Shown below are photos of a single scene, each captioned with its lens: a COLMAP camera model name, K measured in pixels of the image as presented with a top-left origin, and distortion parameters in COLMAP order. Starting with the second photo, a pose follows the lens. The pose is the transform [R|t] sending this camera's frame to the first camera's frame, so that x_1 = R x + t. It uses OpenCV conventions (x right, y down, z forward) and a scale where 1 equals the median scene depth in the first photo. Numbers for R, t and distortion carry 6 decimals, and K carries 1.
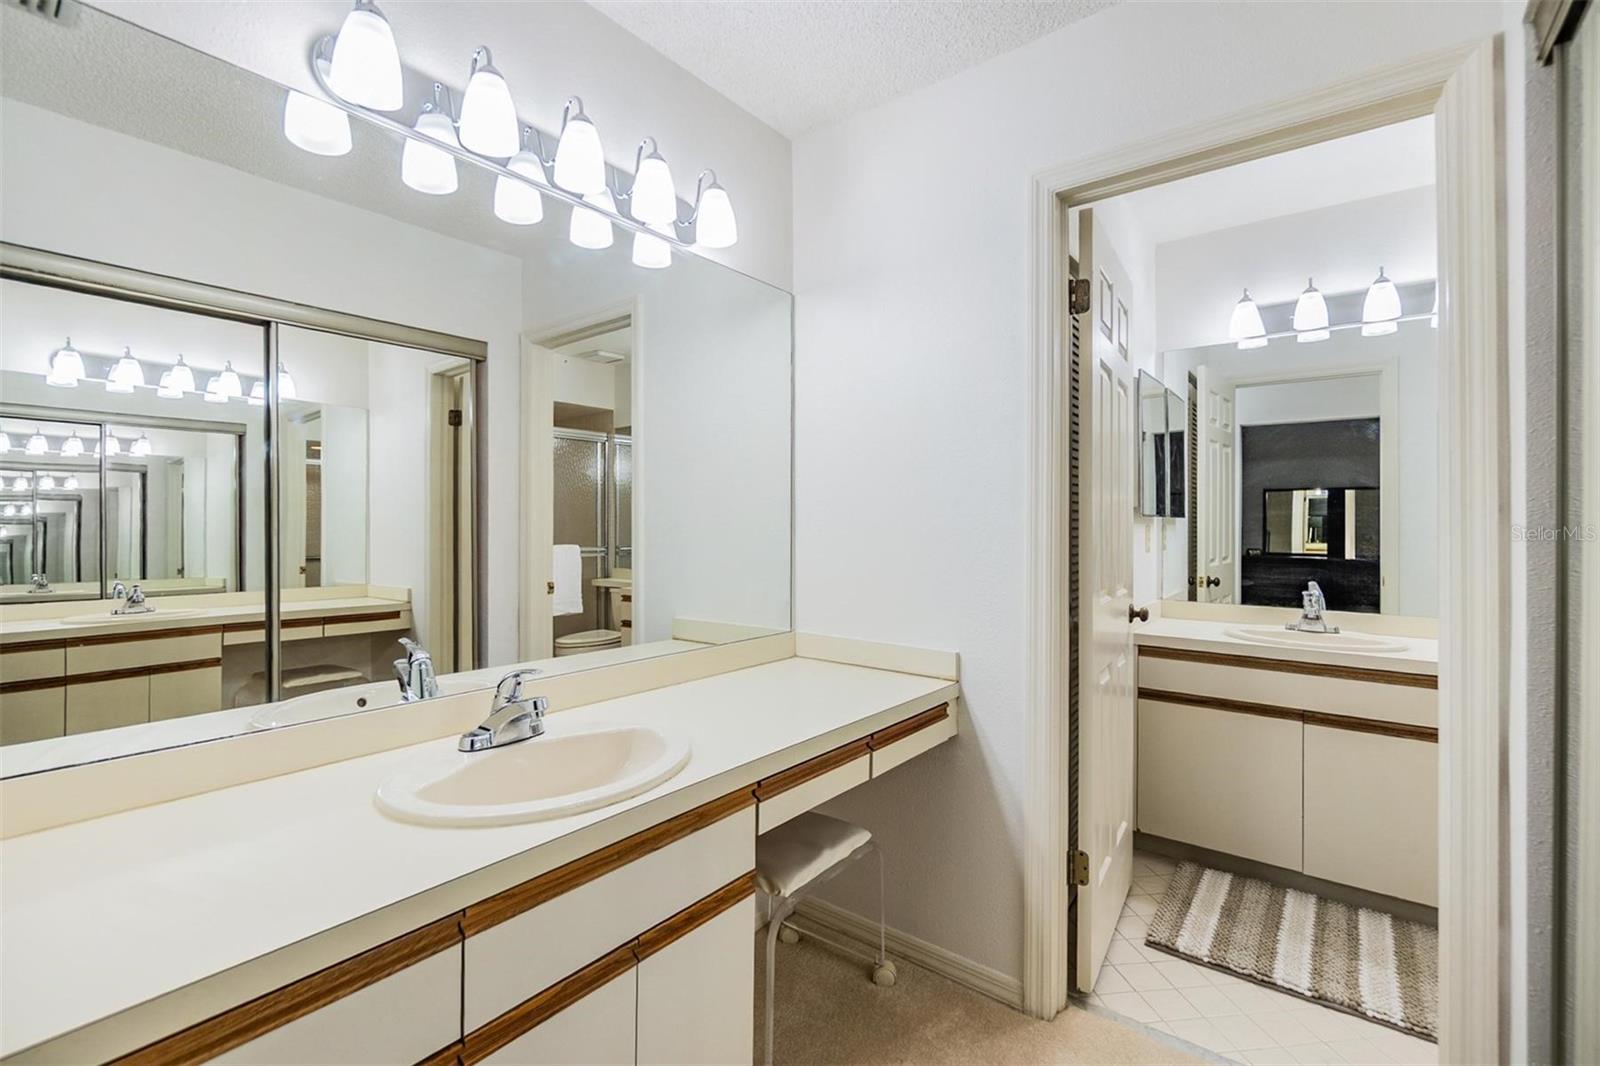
lens RADIAL K [[702.9, 0, 801.3], [0, 702.9, 525.9], [0, 0, 1]] dist [-0.006647, 0.001772]
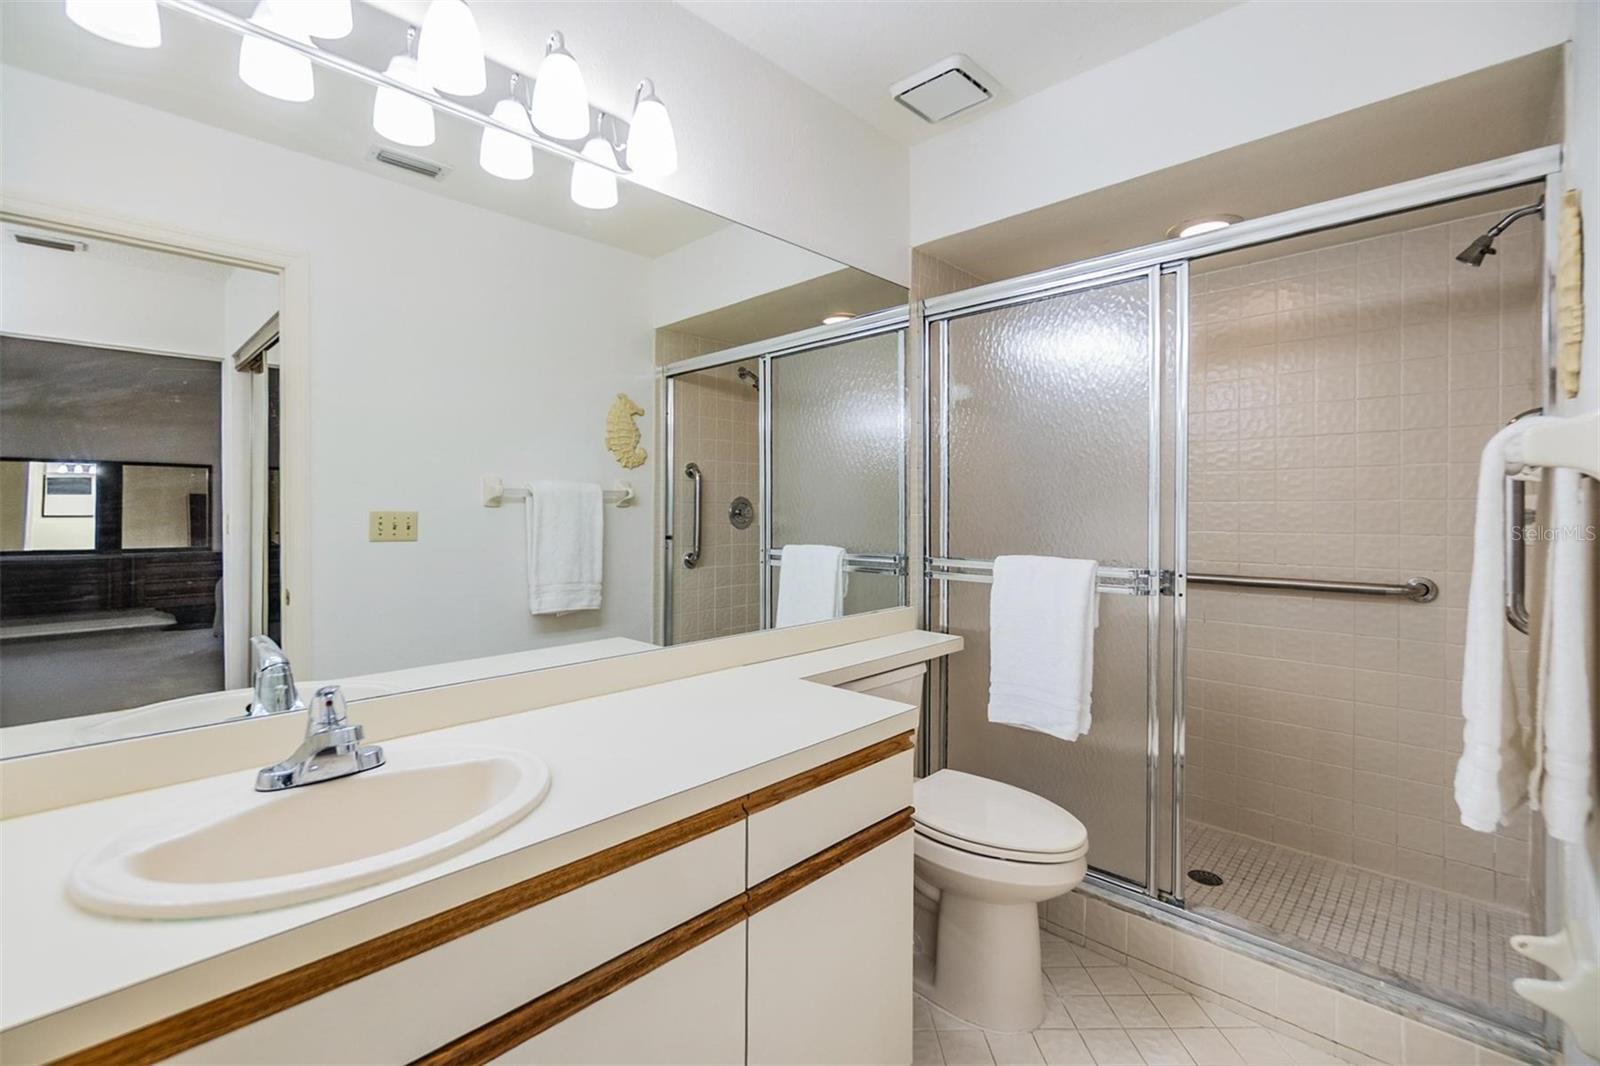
lens RADIAL K [[702.9, 0, 810.0], [0, 702.9, 533.7], [0, 0, 1]] dist [-0.006647, 0.001772]
pose [[0.996906, 0.008485, -0.078144, 0.177529], [-0.005522, 0.999261, 0.038052, -0.003826], [0.078409, -0.037503, 0.996216, 0.231900]]
